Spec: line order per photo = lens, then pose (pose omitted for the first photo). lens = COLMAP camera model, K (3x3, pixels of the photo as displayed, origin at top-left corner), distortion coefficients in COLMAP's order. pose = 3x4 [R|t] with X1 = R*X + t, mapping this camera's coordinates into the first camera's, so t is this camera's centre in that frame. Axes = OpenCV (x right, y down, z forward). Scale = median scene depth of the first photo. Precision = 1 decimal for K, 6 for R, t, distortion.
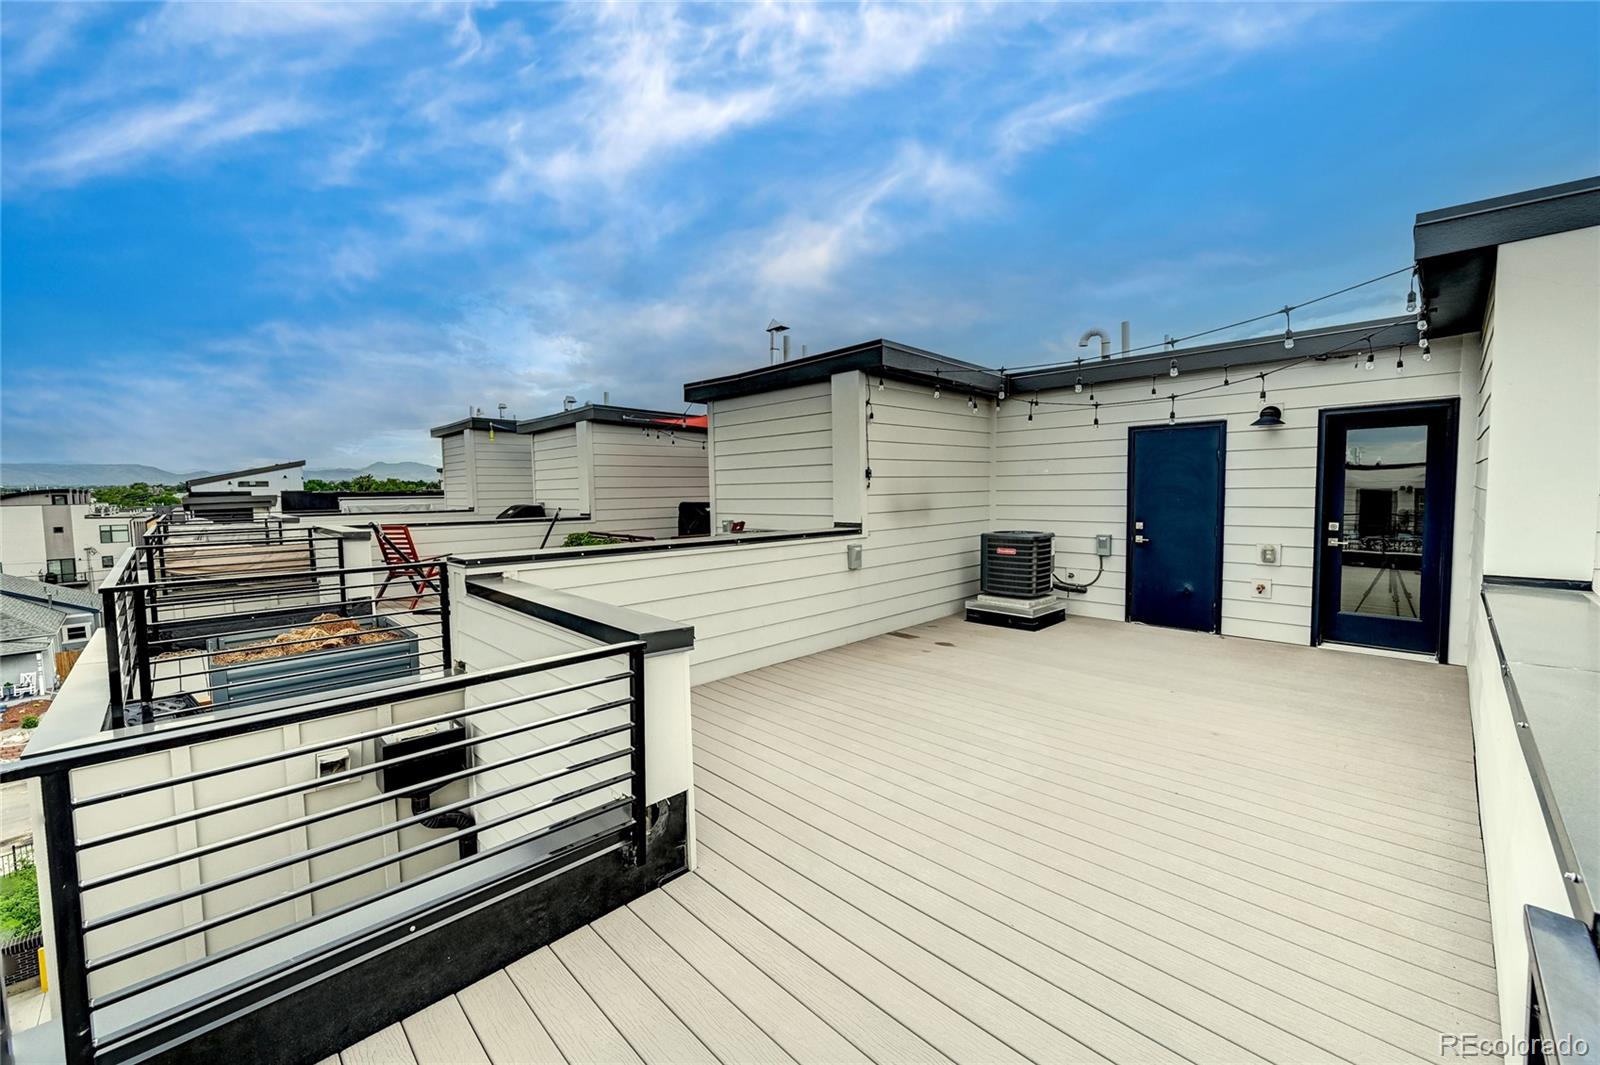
lens RADIAL K [[638.1, 0, 806.9], [0, 638.1, 514.8], [0, 0, 1]] dist [-0.000553, 0.000029]
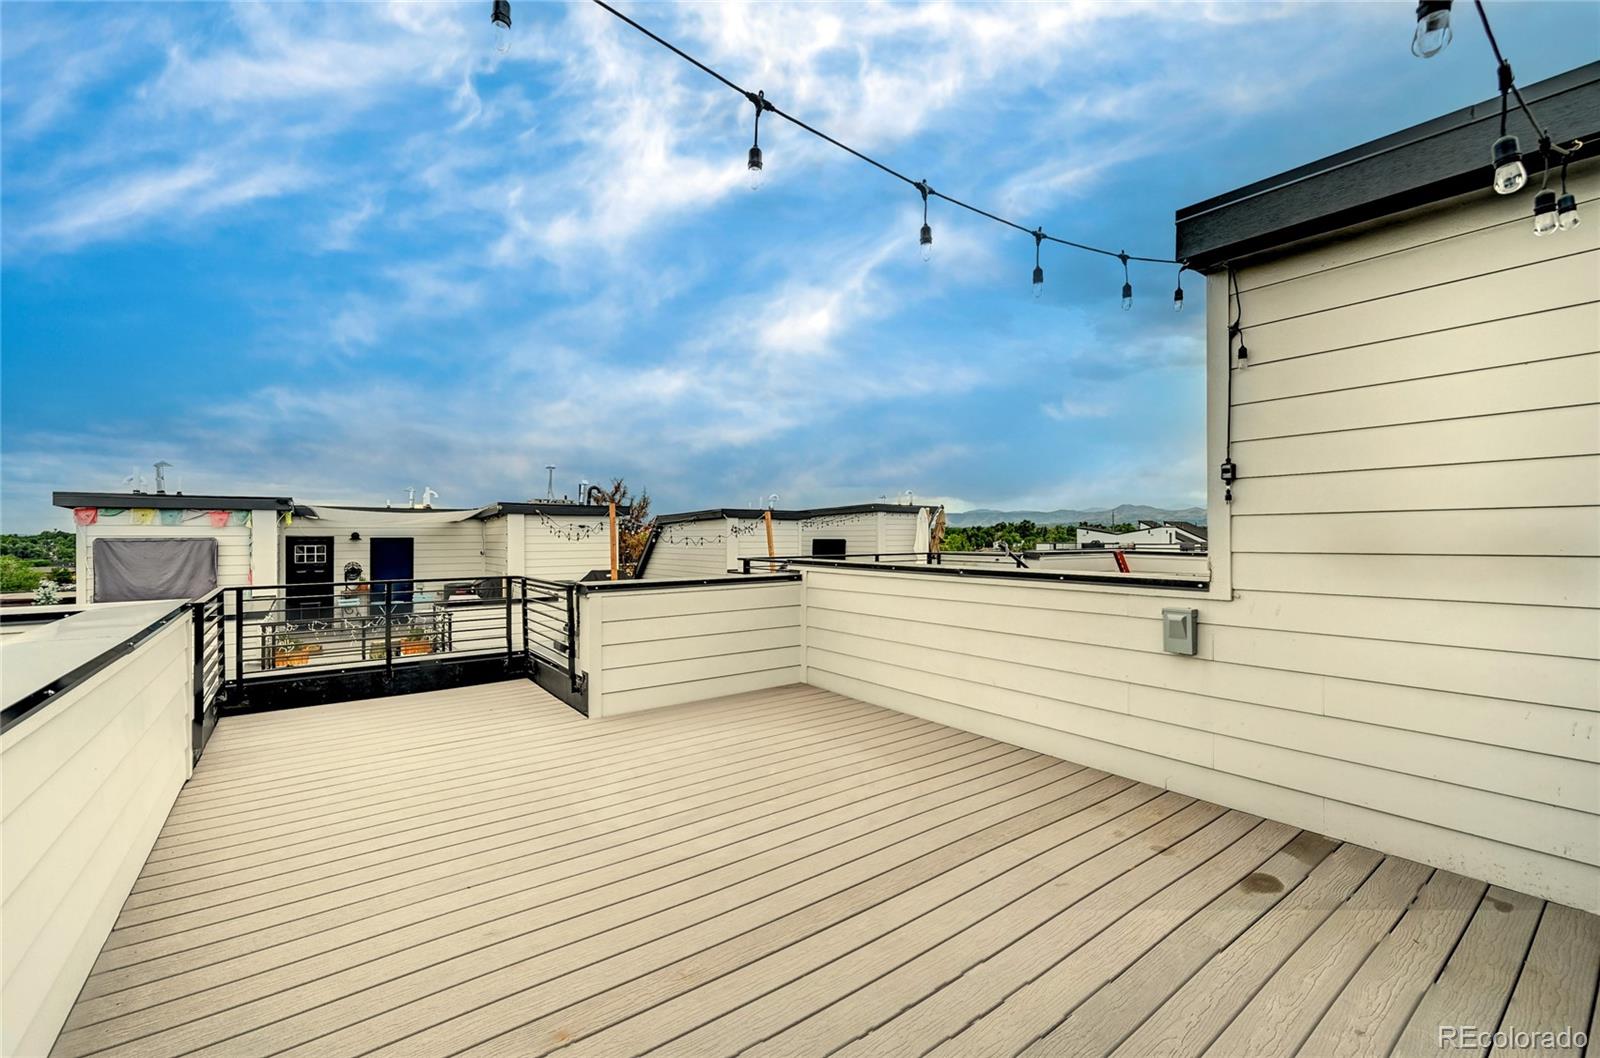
lens RADIAL K [[651.3, 0, 800.0], [0, 651.3, 529.0], [0, 0, 1]] dist [0.000076, 0.000005]
pose [[-0.146268, -0.004386, -0.989235, 0.659261], [-0.029174, 0.999574, -0.000118, -0.010512], [0.988815, 0.028842, -0.146334, 0.756446]]
